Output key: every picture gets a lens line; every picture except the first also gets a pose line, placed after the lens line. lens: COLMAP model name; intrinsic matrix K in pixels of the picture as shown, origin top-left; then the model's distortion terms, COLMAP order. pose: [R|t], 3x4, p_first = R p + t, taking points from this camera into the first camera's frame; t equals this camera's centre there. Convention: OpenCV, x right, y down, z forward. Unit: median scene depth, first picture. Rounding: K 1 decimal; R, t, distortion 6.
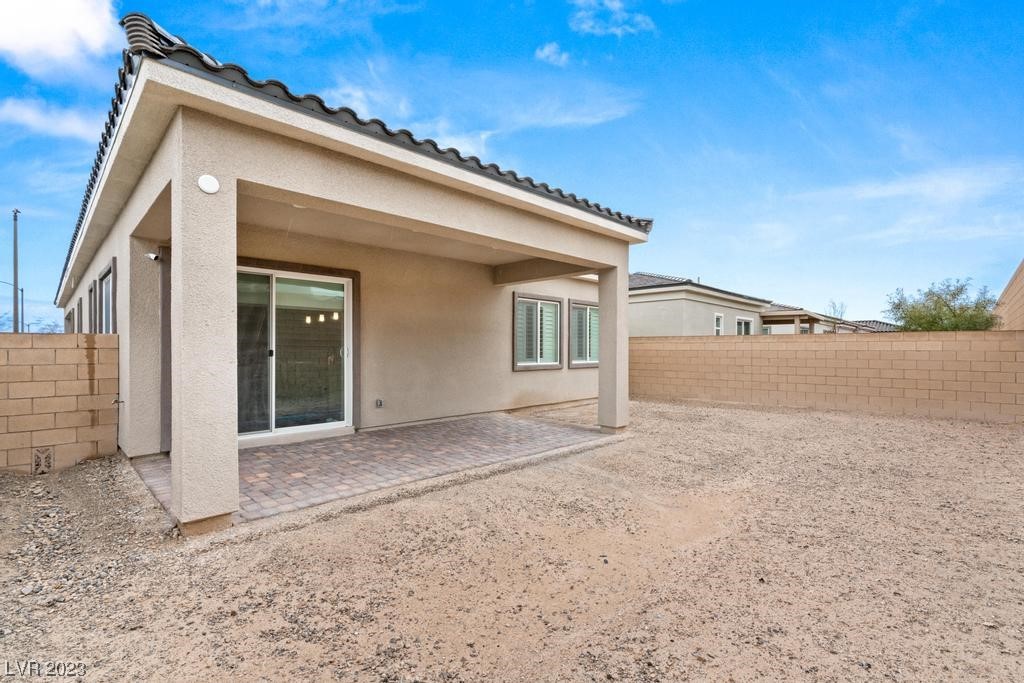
lens RADIAL K [[464.8, 0, 507.0], [0, 464.8, 349.1], [0, 0, 1]] dist [-0.011892, 0.005142]
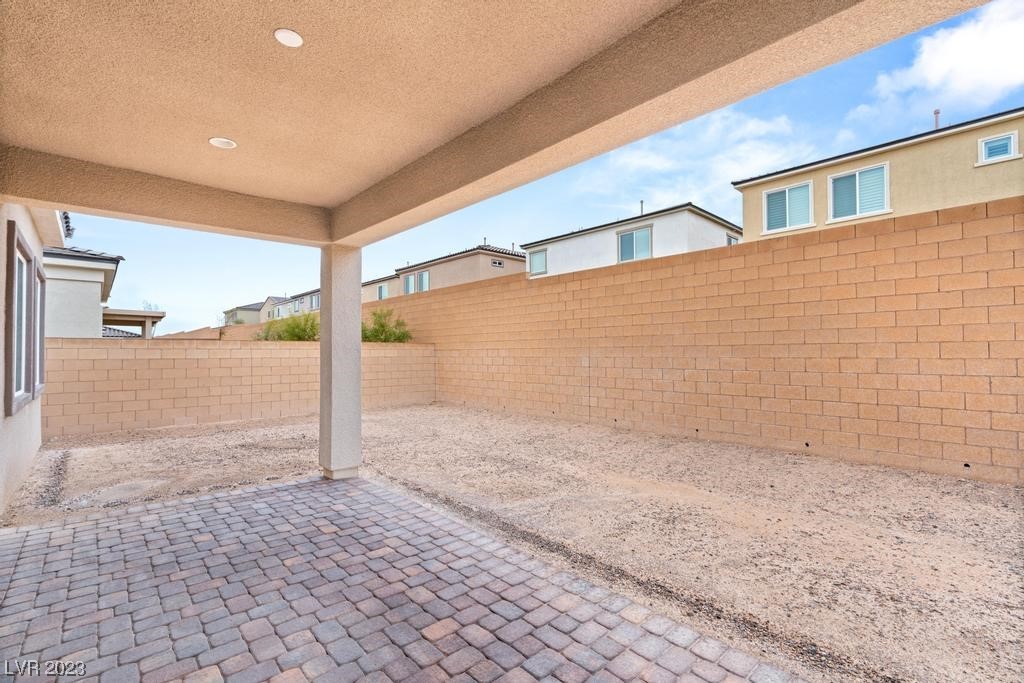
lens RADIAL K [[464.8, 0, 513.2], [0, 464.8, 343.4], [0, 0, 1]] dist [-0.011892, 0.005142]
pose [[0.038601, 0.019217, 0.999070, -0.377404], [0.003835, 0.999805, -0.019379, -0.007100], [-0.999247, 0.004579, 0.038520, 0.563879]]
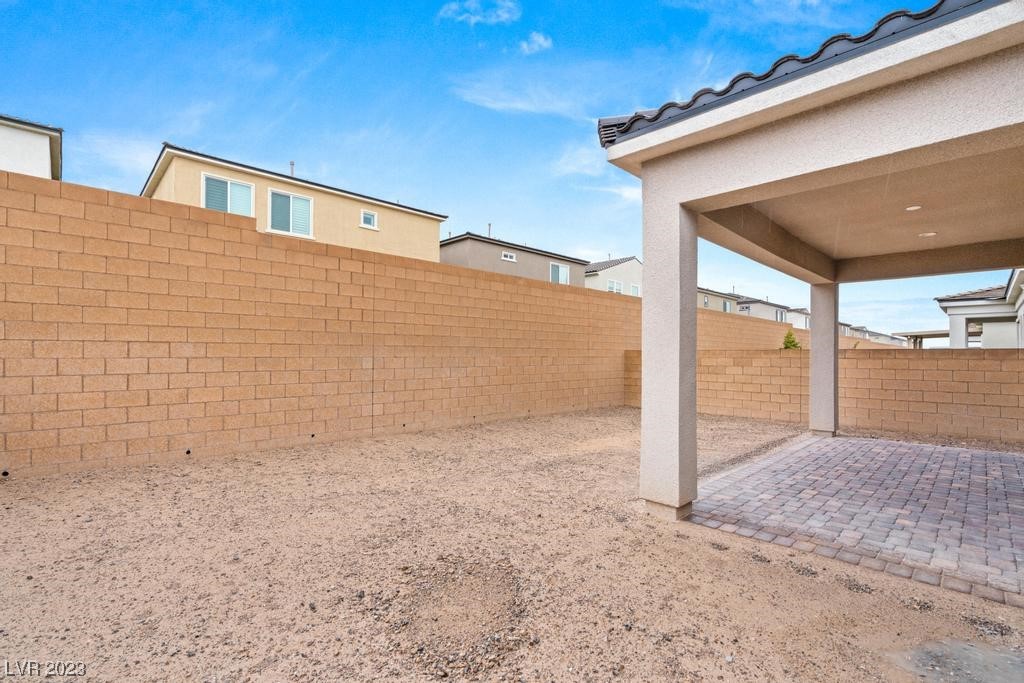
lens RADIAL K [[464.8, 0, 512.6], [0, 464.8, 357.5], [0, 0, 1]] dist [-0.011892, 0.005142]
pose [[-0.999969, -0.006491, 0.004540, 0.329321], [-0.006460, 0.999955, 0.006881, -0.003530], [-0.004585, 0.006852, -0.999966, 1.231311]]
